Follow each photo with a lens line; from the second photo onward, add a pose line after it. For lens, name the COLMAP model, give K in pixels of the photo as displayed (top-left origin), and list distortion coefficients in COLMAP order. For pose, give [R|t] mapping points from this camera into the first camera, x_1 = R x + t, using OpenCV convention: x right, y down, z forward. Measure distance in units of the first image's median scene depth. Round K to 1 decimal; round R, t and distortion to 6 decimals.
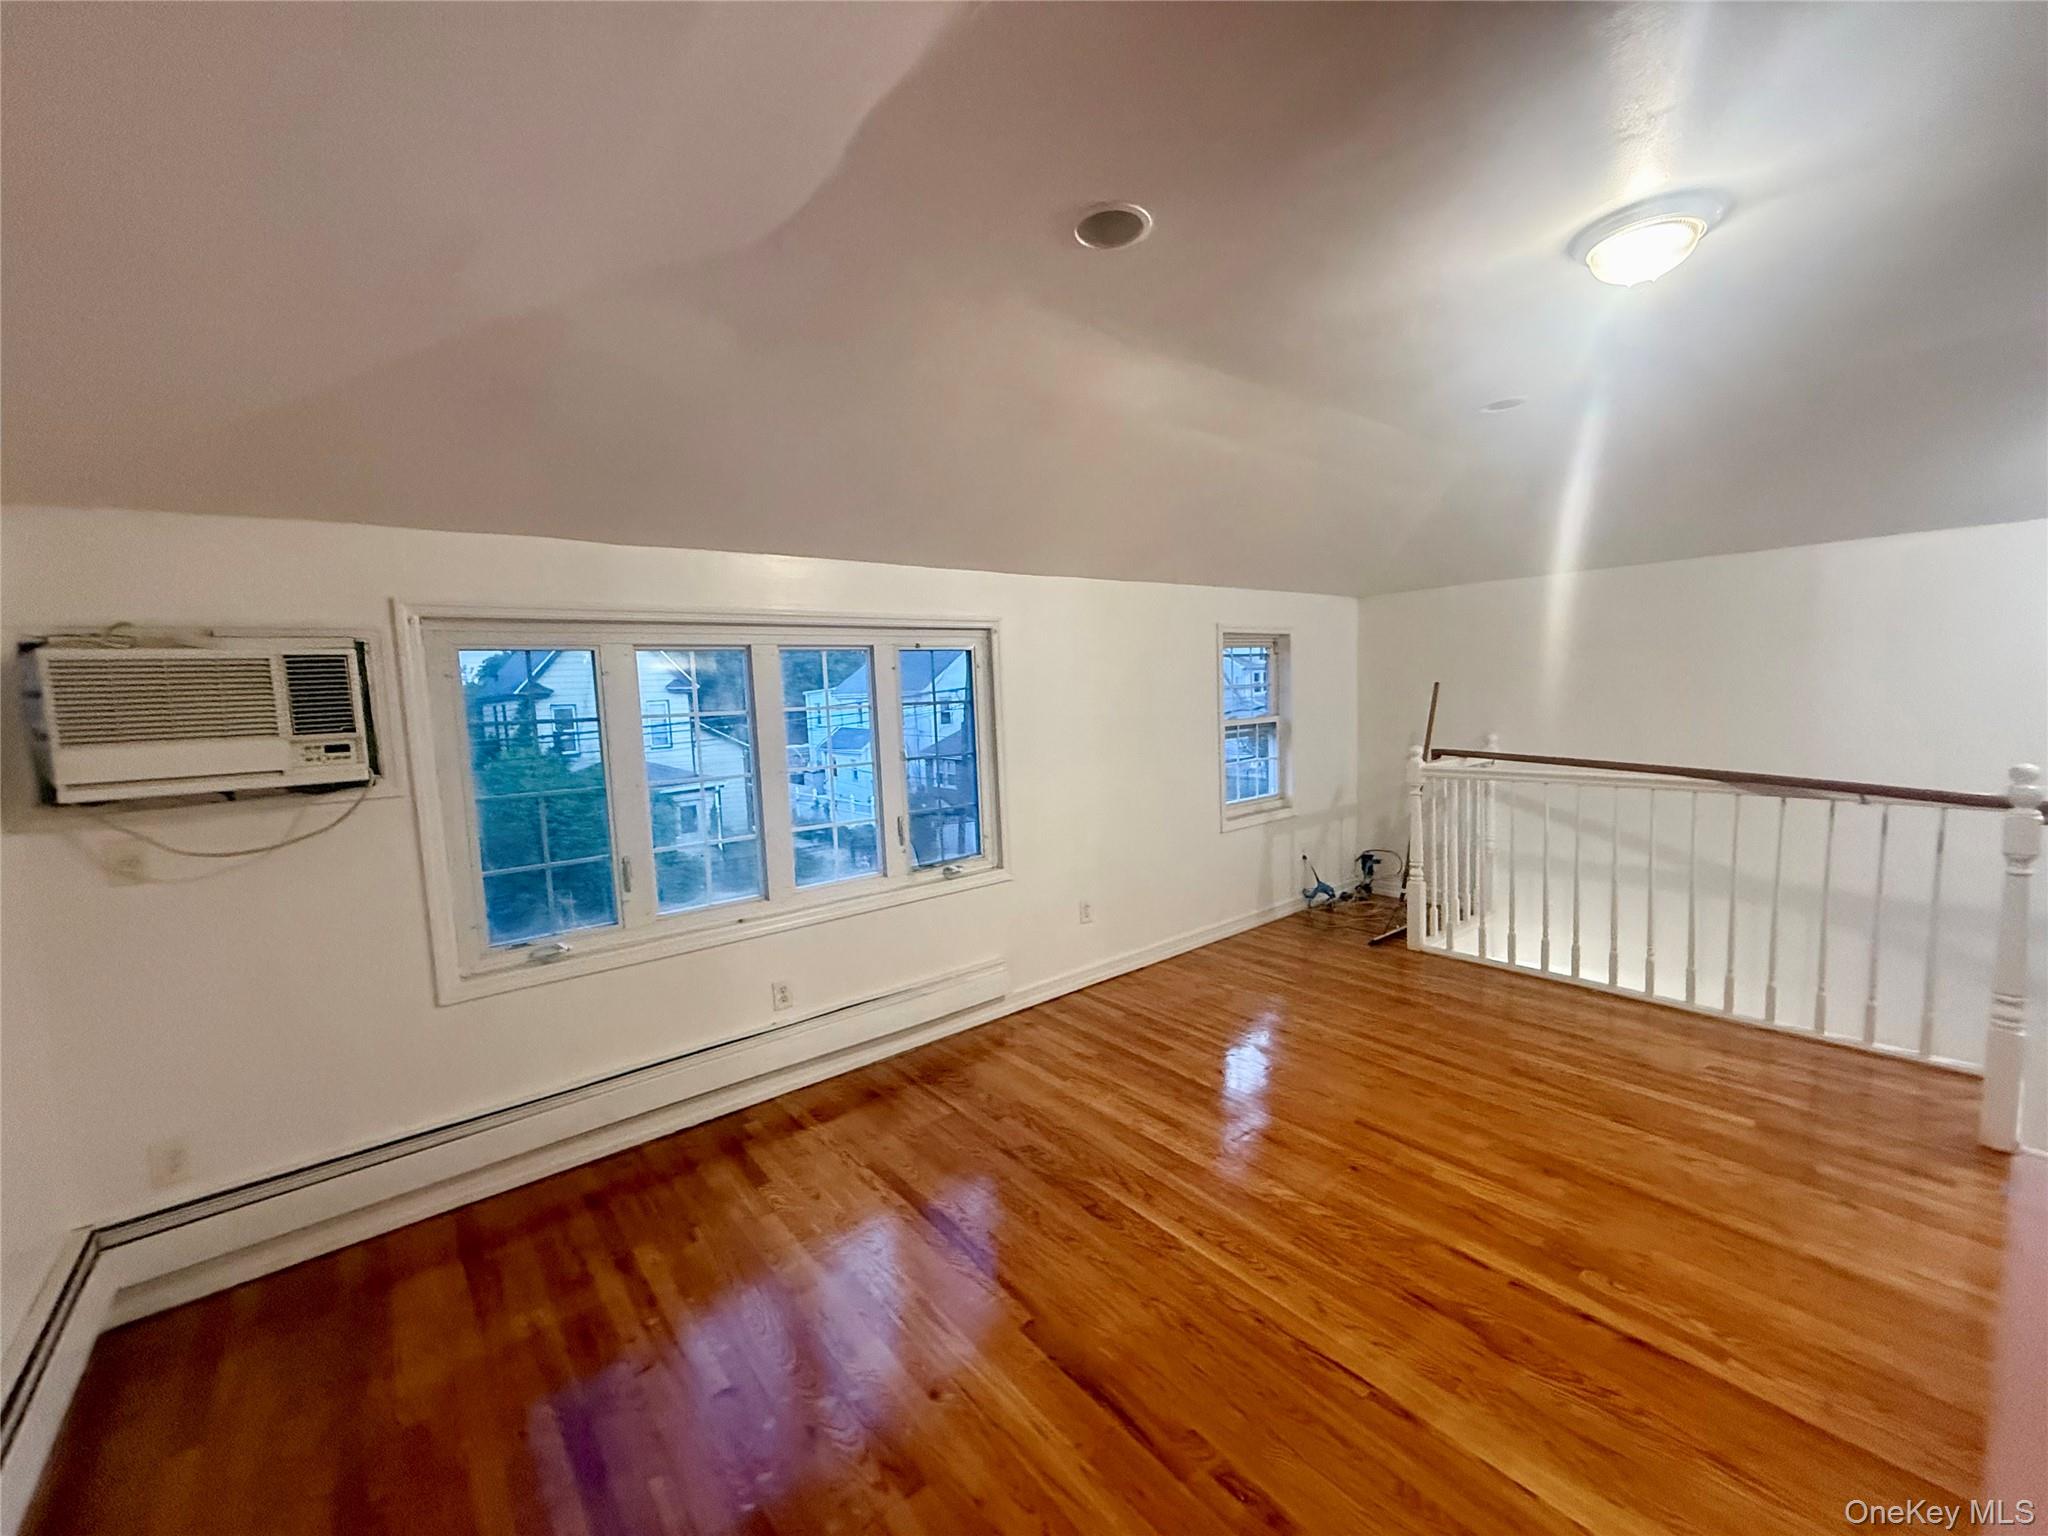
lens RADIAL K [[814.4, 0, 1024.0], [0, 814.4, 768.0], [0, 0, 1]] dist [0.000173, -0.000422]
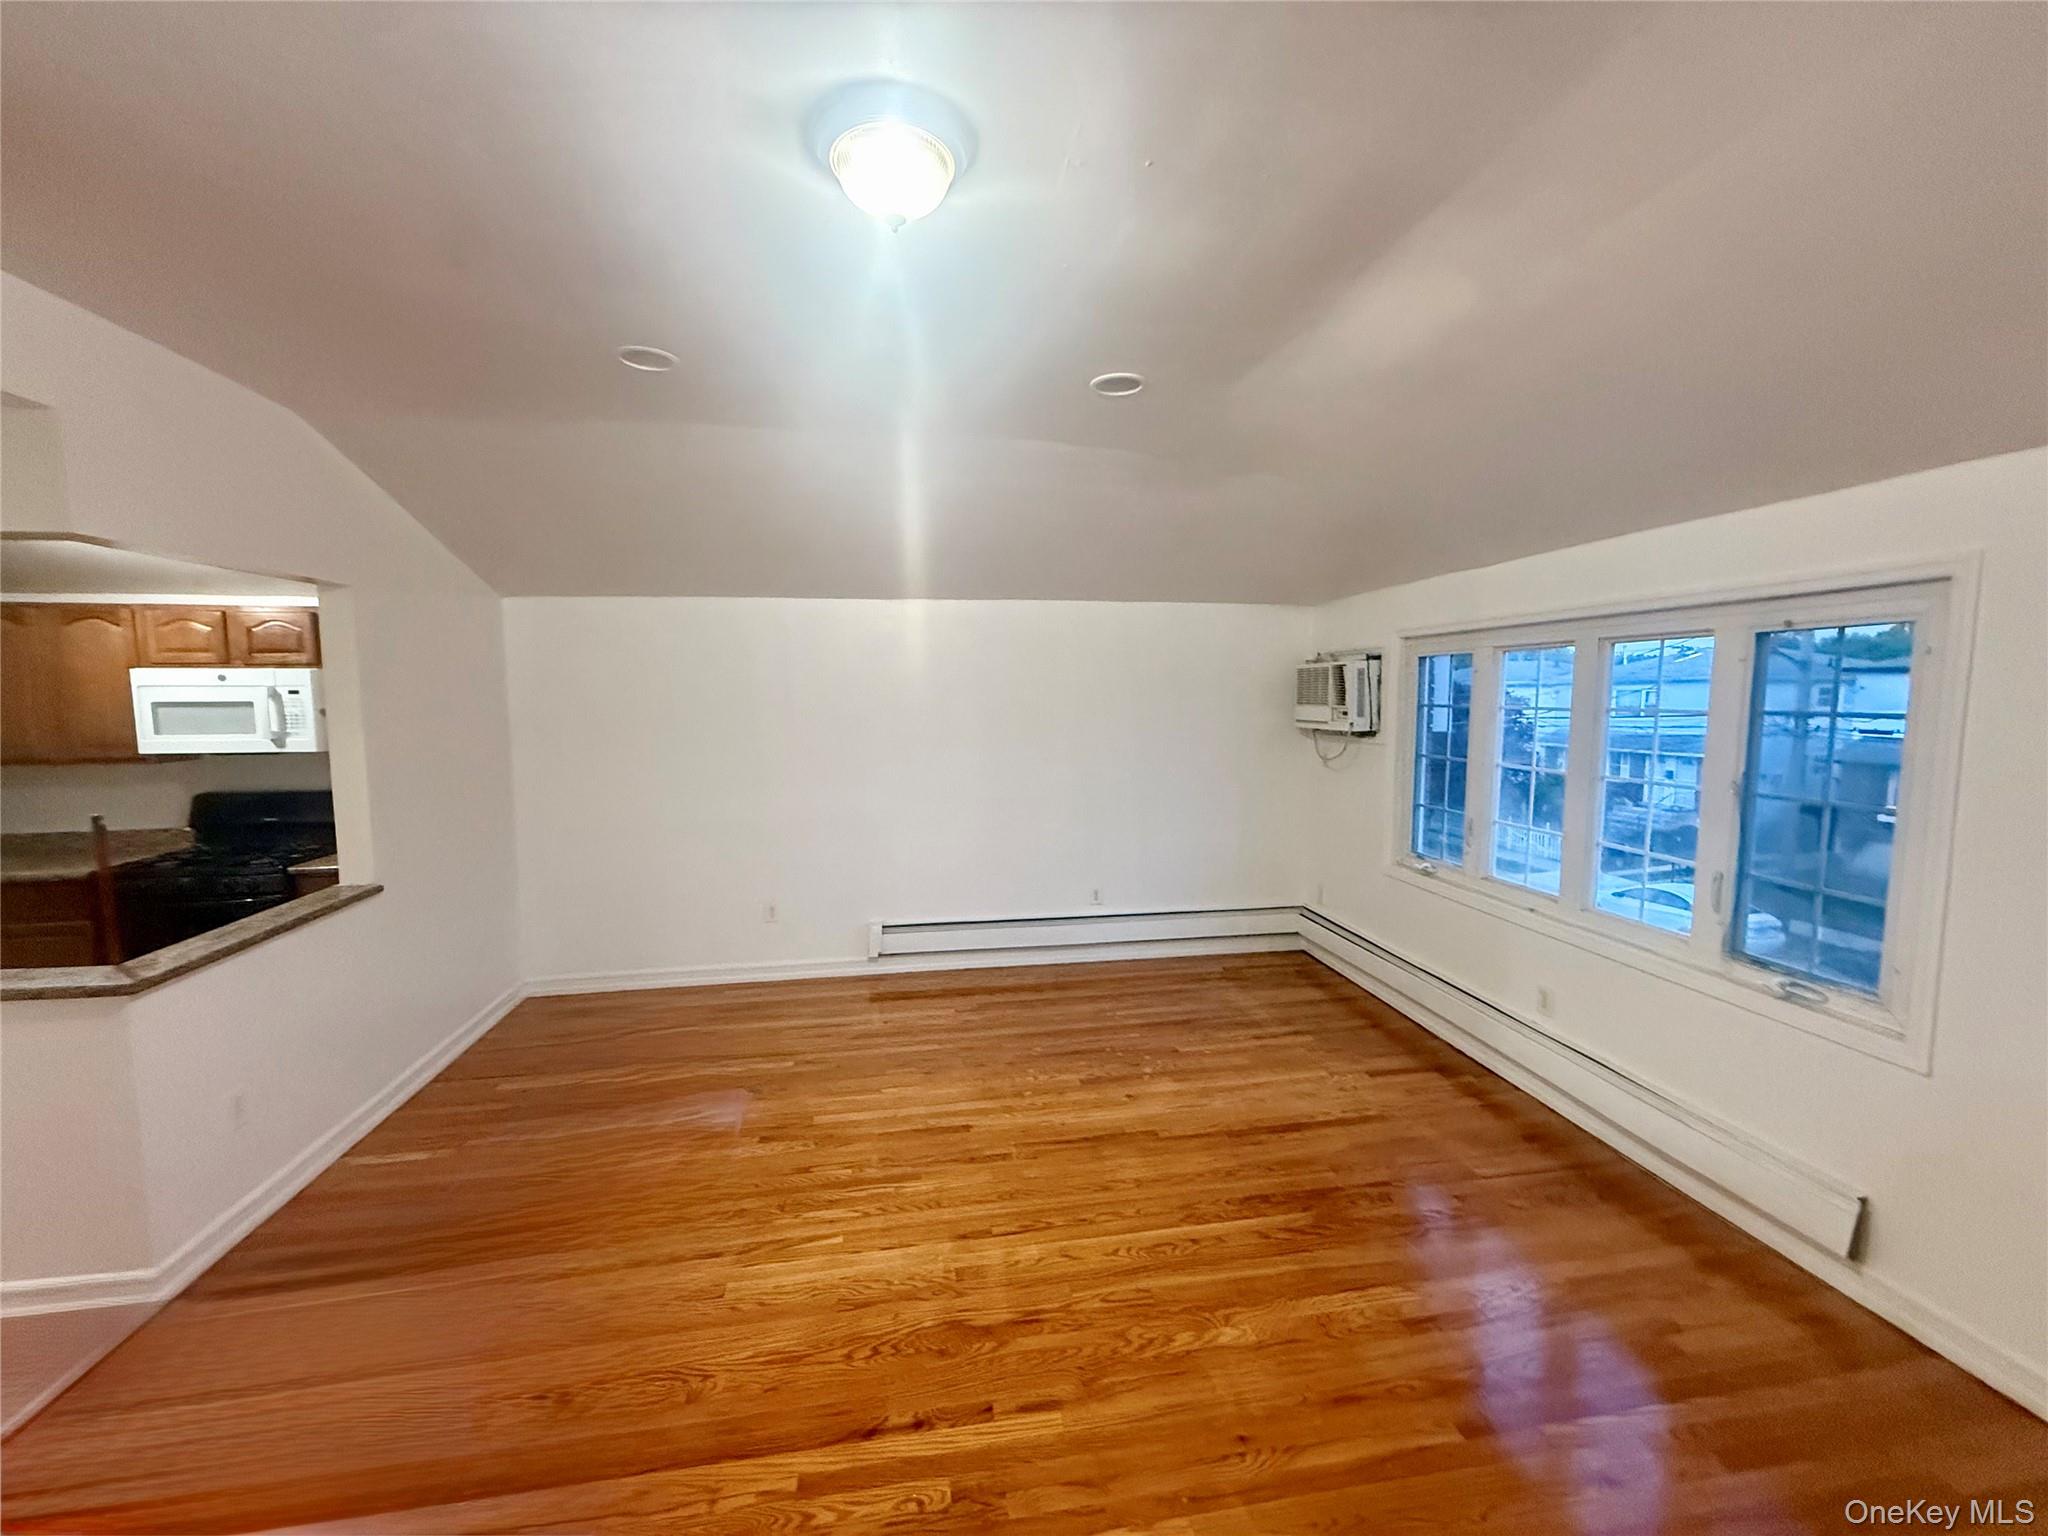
lens RADIAL K [[814.4, 0, 1024.0], [0, 814.4, 768.0], [0, 0, 1]] dist [0.000173, -0.000422]
pose [[-0.502931, 0.121811, -0.855700, 1.171191], [-0.059480, 0.982795, 0.174863, -0.184041], [0.862278, 0.138841, -0.487032, 1.281783]]
